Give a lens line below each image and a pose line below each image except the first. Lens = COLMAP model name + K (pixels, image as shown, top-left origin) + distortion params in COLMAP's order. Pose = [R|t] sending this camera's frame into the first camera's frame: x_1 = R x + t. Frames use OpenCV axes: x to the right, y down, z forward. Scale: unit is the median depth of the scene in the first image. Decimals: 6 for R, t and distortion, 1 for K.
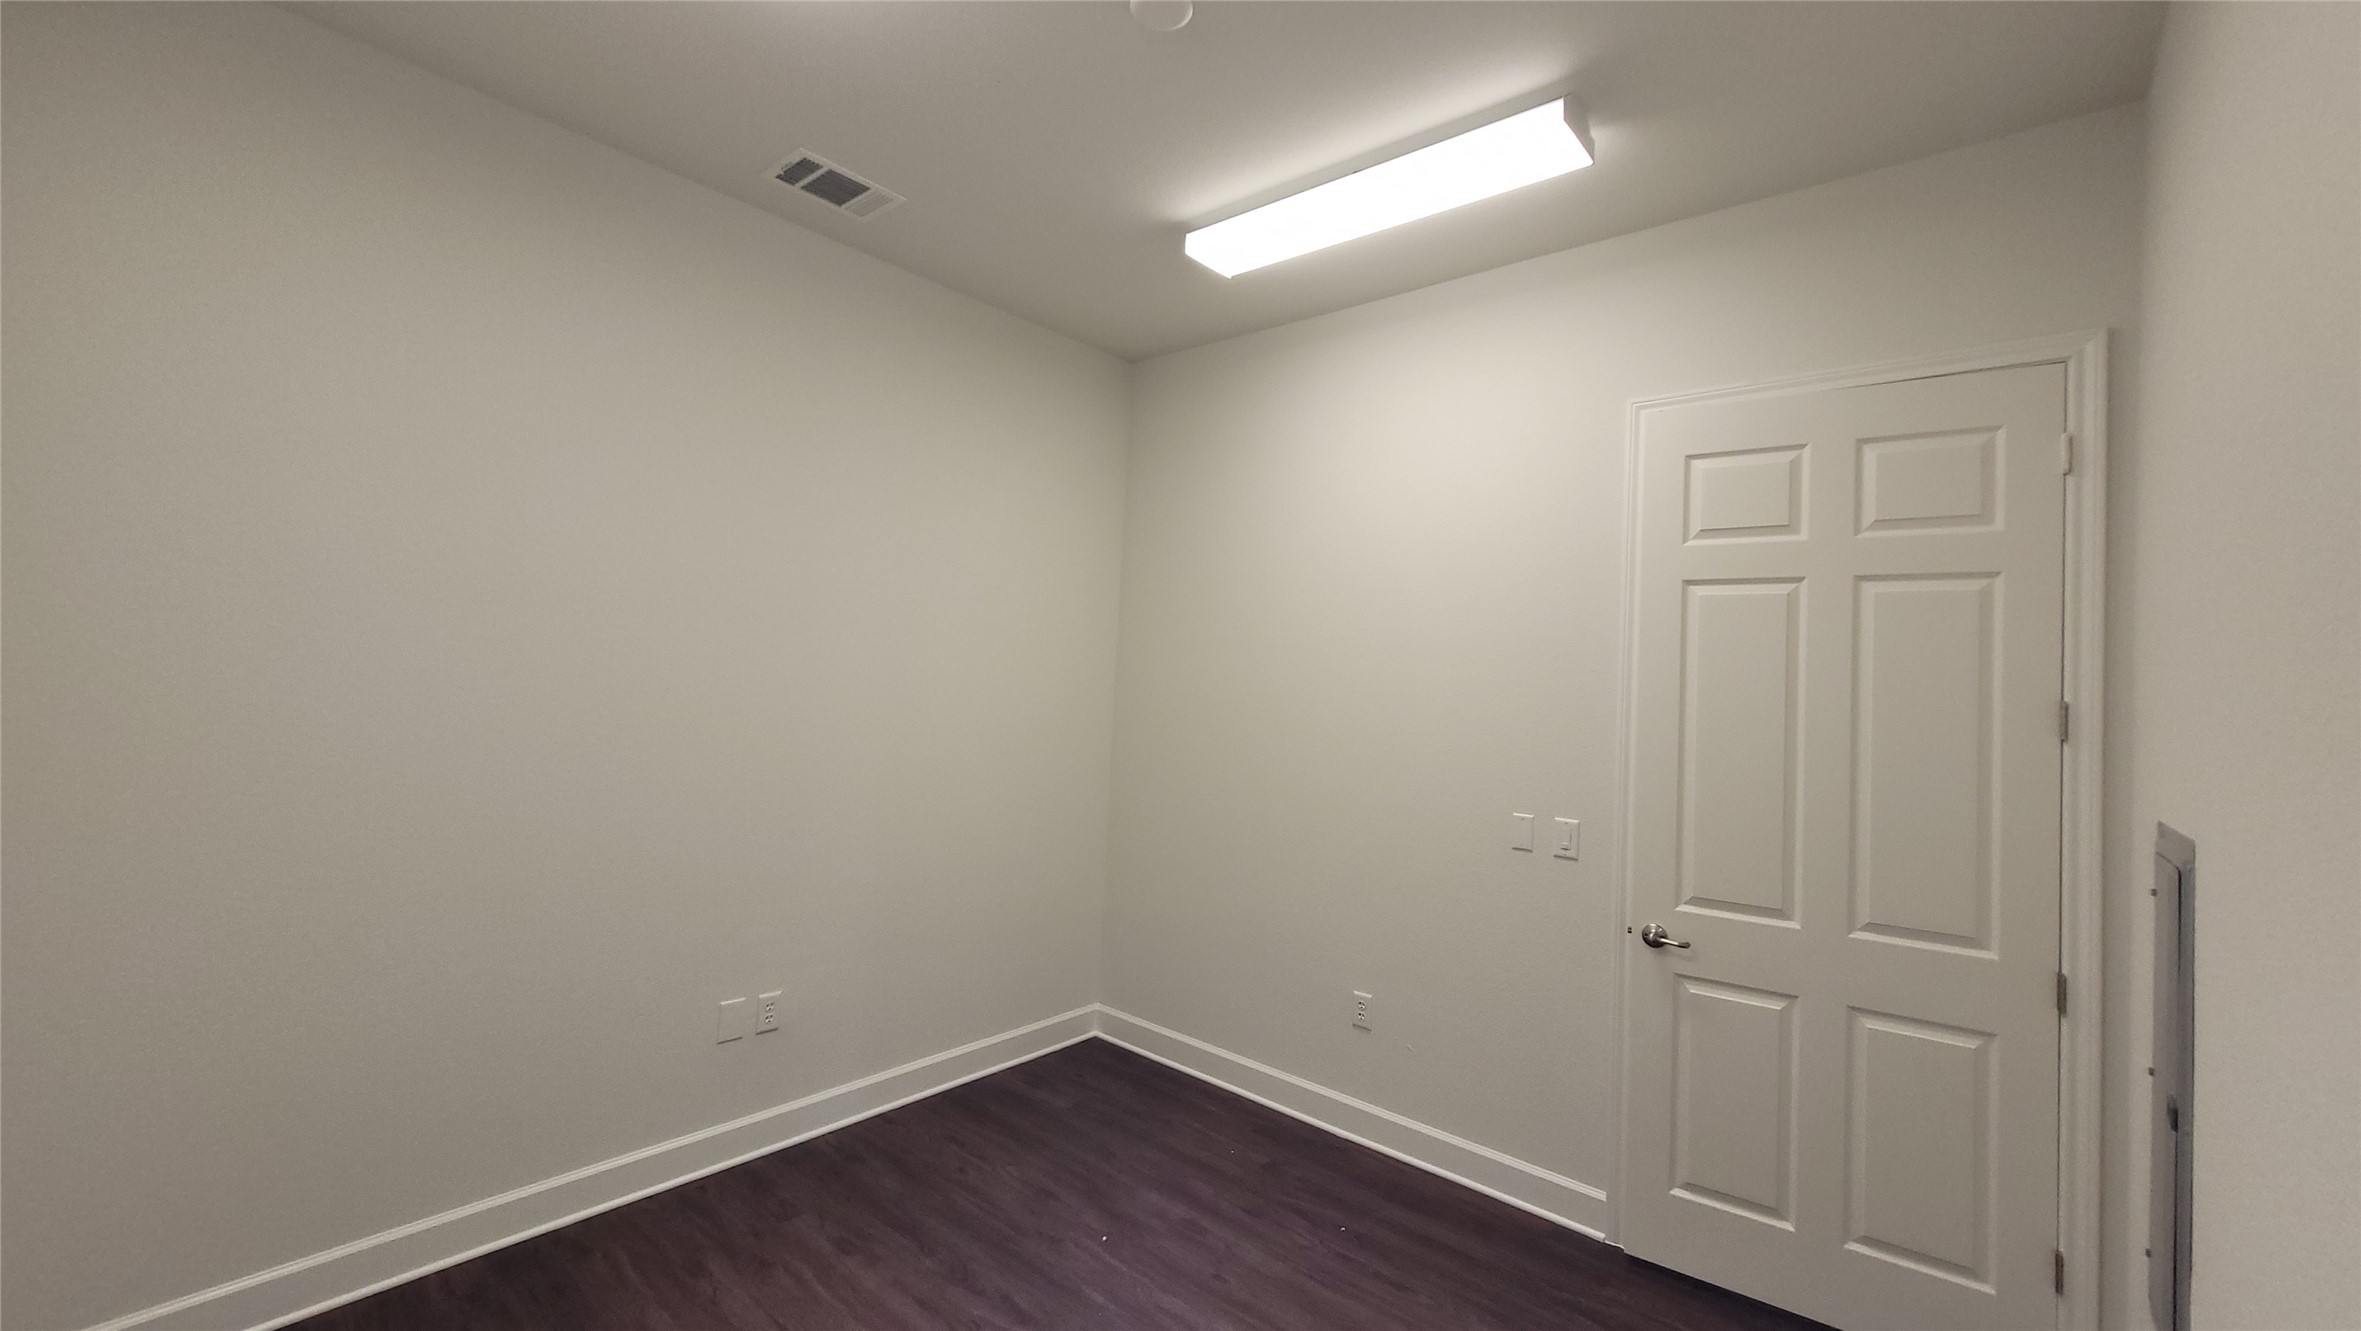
lens RADIAL K [[917.5, 0, 1170.1], [0, 917.5, 655.8], [0, 0, 1]] dist [0.000067, -0.000520]
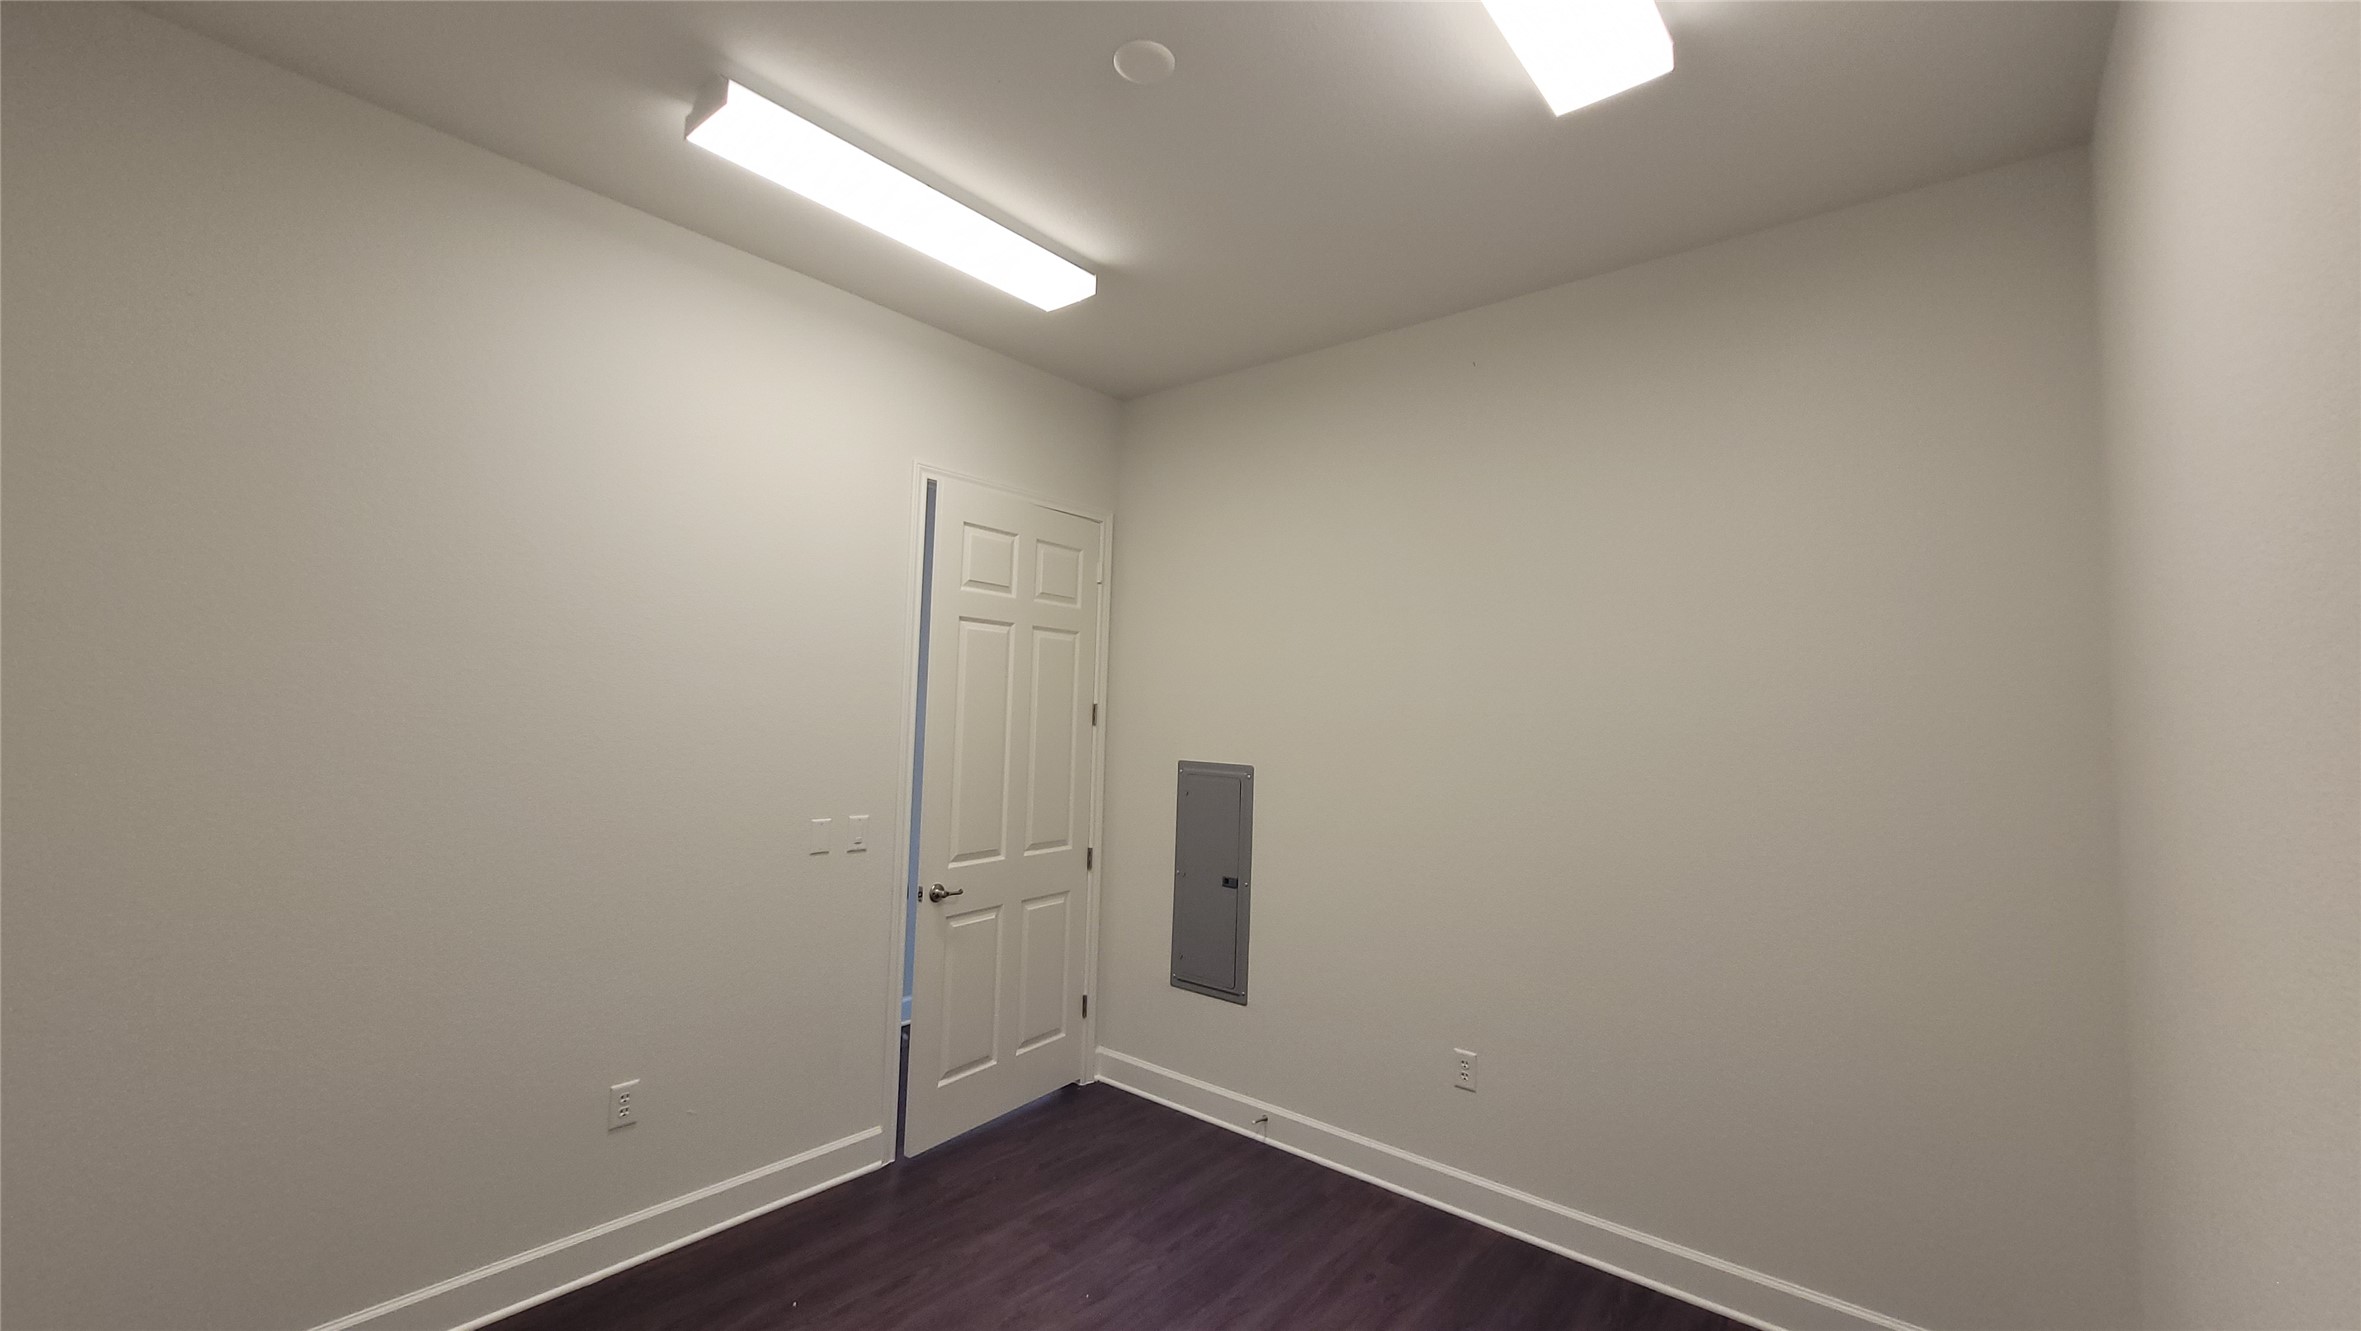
lens RADIAL K [[917.5, 0, 1184.0], [0, 917.5, 668.7], [0, 0, 1]] dist [0.000067, -0.000520]
pose [[-0.007699, 0.015818, 0.999845, -0.767442], [-0.043899, 0.998906, -0.016141, 0.000138], [-0.999006, -0.044017, -0.006997, 0.691585]]
